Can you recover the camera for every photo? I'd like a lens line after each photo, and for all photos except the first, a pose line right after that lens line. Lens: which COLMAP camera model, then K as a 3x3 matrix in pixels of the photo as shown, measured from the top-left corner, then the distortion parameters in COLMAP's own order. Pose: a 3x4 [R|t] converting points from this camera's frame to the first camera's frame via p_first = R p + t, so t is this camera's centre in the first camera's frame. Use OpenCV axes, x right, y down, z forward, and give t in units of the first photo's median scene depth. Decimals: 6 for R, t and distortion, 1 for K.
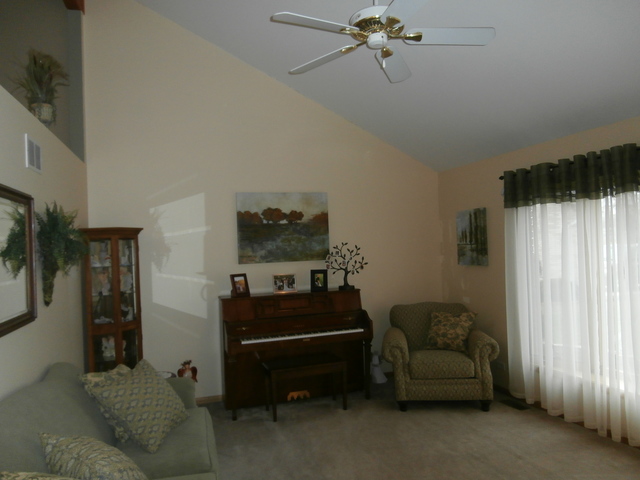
lens RADIAL K [[456.7, 0, 320.0], [0, 456.7, 240.0], [0, 0, 1]] dist [-0.007338, -0.003971]
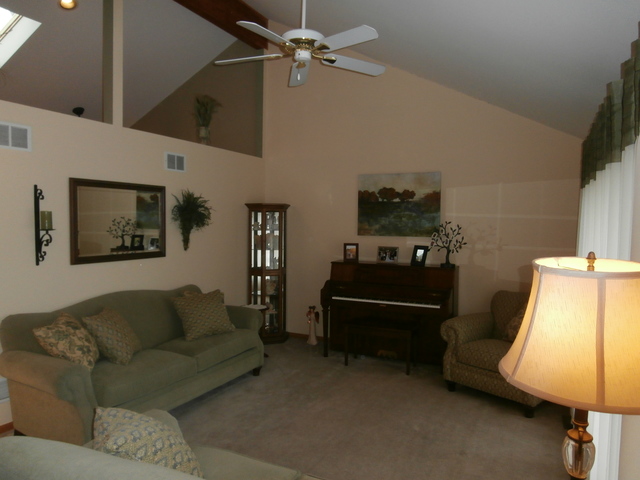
lens RADIAL K [[456.7, 0, 320.0], [0, 456.7, 240.0], [0, 0, 1]] dist [-0.007338, -0.003971]
pose [[0.715380, 0.074625, -0.694740, 0.567665], [-0.028316, 0.996560, 0.077887, -0.024431], [0.698162, -0.036047, 0.715032, 0.077930]]
